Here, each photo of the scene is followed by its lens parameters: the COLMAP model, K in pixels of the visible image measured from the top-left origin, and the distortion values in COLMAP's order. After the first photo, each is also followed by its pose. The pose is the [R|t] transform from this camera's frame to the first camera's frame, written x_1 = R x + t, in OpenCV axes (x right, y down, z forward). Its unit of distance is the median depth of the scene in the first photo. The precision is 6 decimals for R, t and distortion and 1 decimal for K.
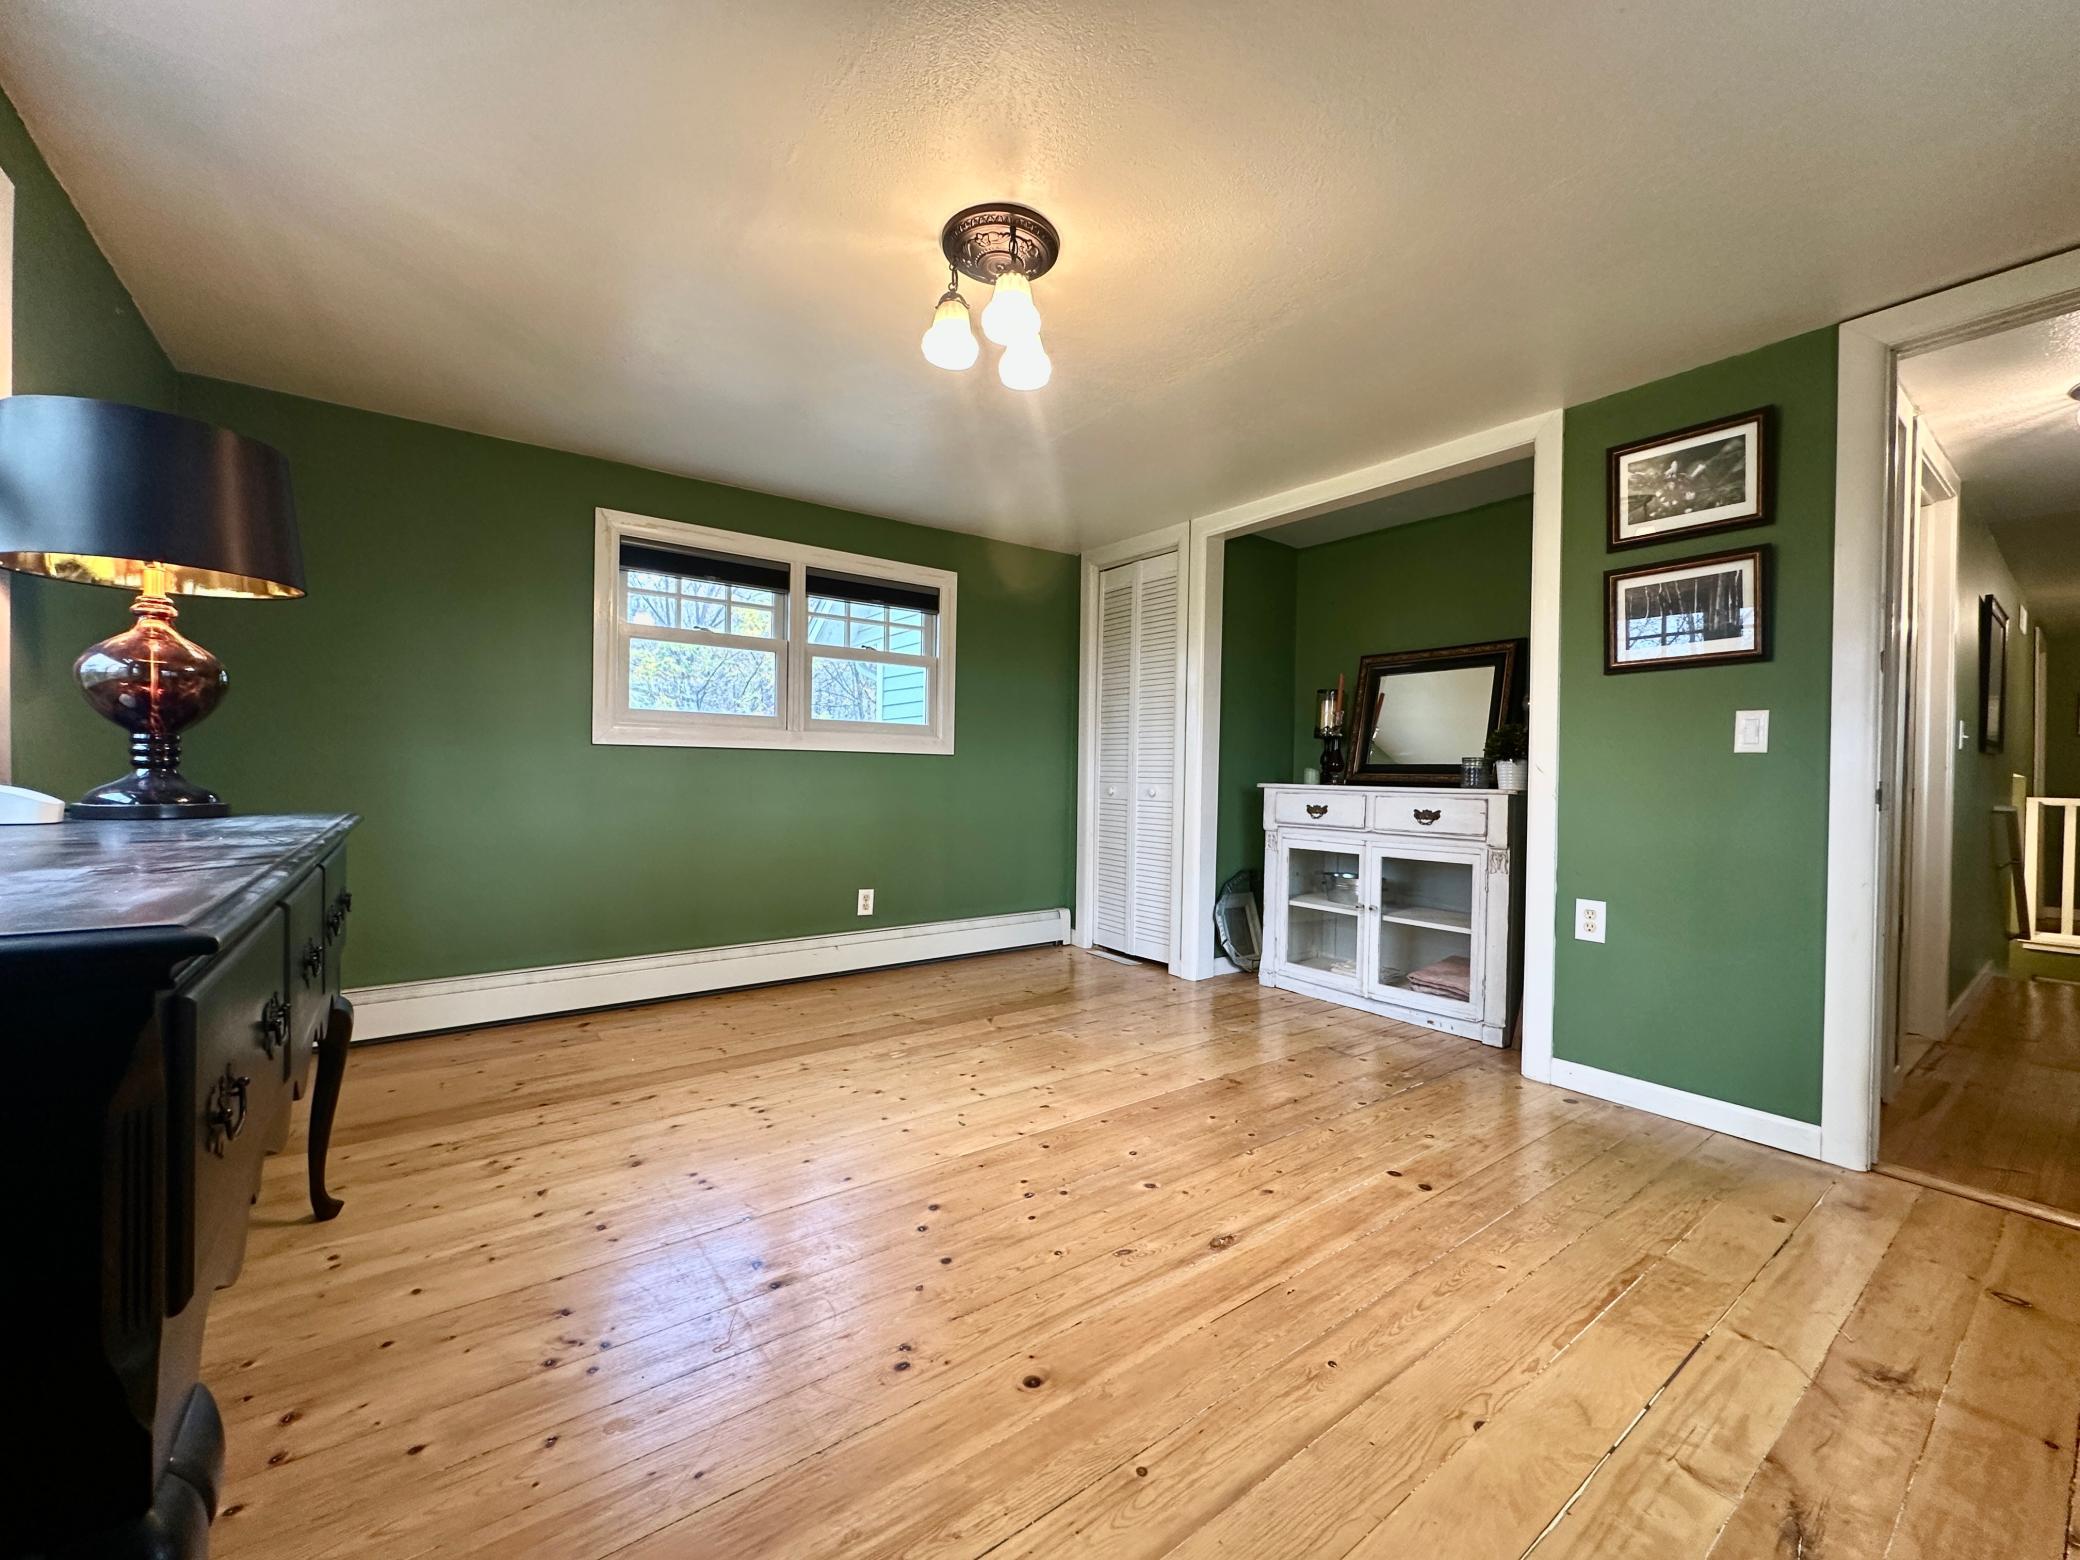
lens RADIAL K [[826.1, 0, 1040.7], [0, 826.1, 783.2], [0, 0, 1]] dist [0.000079, -0.000111]
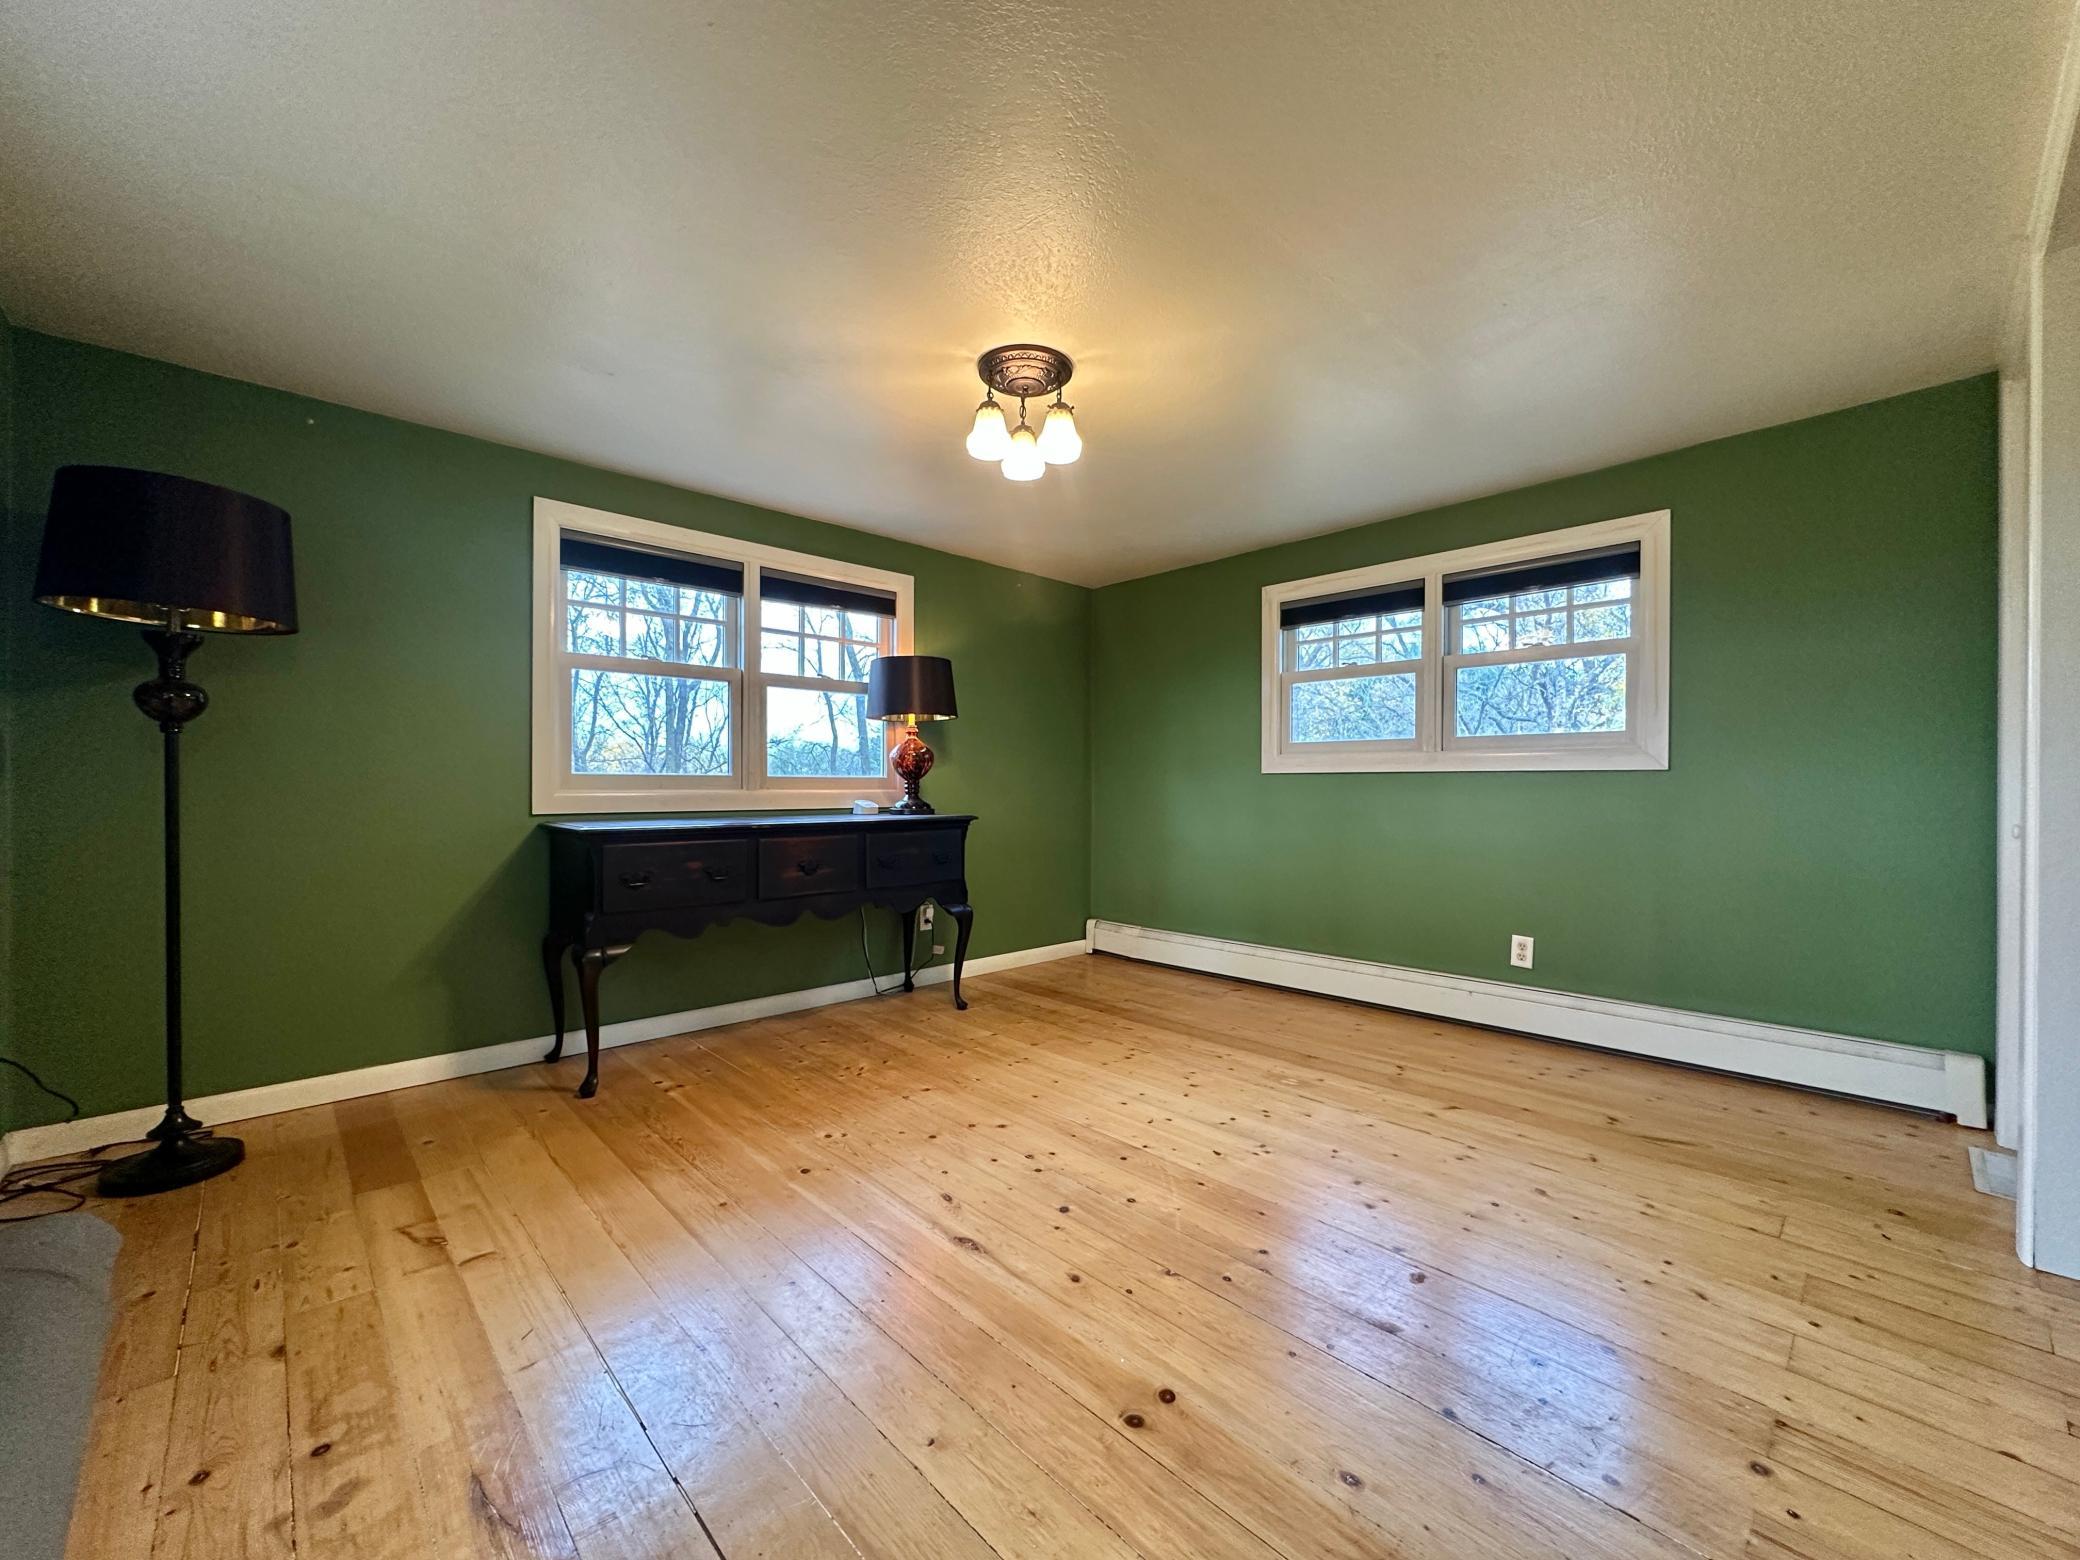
lens RADIAL K [[826.1, 0, 1043.2], [0, 826.1, 781.8], [0, 0, 1]] dist [0.000079, -0.000111]
pose [[0.134424, -0.020283, -0.990716, 0.622080], [-0.016085, 0.999614, -0.022648, 0.000123], [0.990793, 0.018980, 0.134046, 0.464014]]
